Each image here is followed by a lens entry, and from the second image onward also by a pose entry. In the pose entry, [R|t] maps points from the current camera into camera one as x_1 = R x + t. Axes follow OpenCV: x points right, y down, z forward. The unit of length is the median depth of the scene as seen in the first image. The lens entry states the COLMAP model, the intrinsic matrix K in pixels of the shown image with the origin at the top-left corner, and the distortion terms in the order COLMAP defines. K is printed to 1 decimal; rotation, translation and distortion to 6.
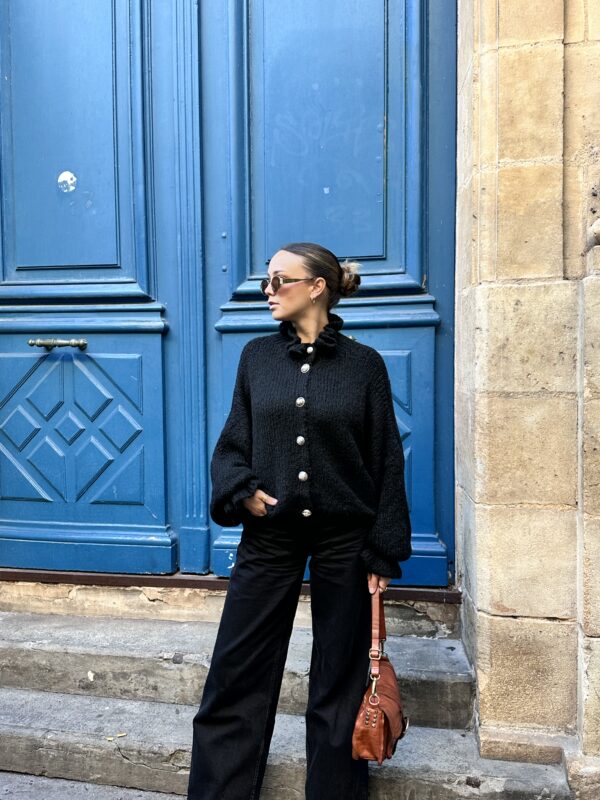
lens RADIAL K [[781.9, 0, 284.9], [0, 781.9, 388.1], [0, 0, 1]] dist [0.053358, 0.000000]
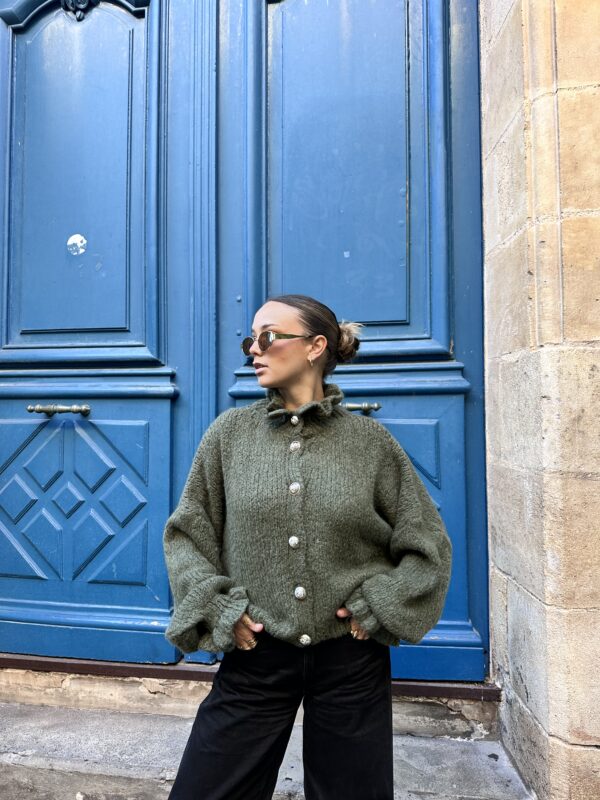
lens RADIAL K [[563.7, 0, 289.7], [0, 563.7, 384.0], [0, 0, 1]] dist [0.029491, -0.034367]
pose [[0.997957, 0.009331, 0.063197, -0.059853], [-0.003223, 0.995369, -0.096069, -0.024658], [-0.063800, 0.095669, 0.993366, 0.325420]]
